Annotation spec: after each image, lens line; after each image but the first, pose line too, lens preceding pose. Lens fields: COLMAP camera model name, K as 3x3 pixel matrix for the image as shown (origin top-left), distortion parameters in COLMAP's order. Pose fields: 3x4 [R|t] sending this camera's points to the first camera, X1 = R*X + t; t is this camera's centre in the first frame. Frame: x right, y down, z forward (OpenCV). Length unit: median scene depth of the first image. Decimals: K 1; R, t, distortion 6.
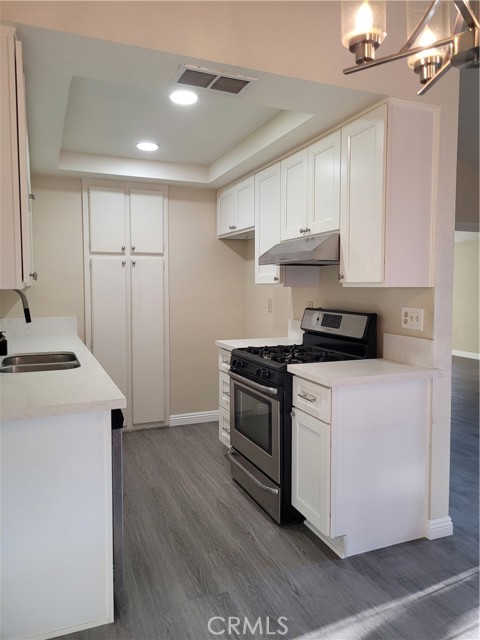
lens RADIAL K [[480.1, 0, 247.6], [0, 480.1, 307.4], [0, 0, 1]] dist [0.049281, -0.001599]
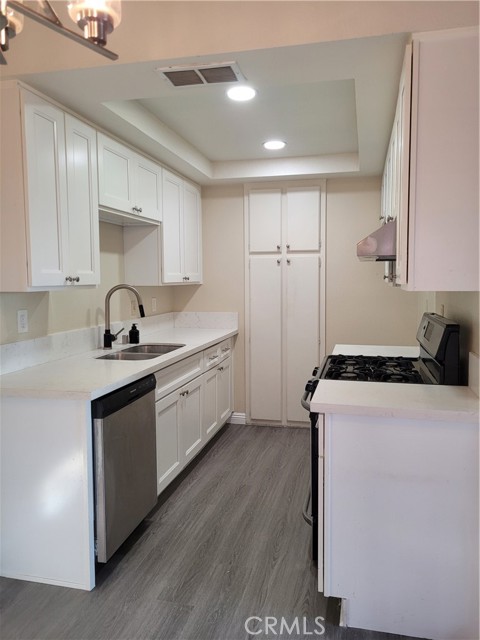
lens RADIAL K [[480.1, 0, 247.6], [0, 480.1, 307.4], [0, 0, 1]] dist [0.049281, -0.001599]
pose [[0.809750, 0.028533, -0.586080, 0.296825], [-0.019822, 0.999577, 0.021276, -0.015882], [0.586440, -0.005611, 0.809974, 0.140664]]
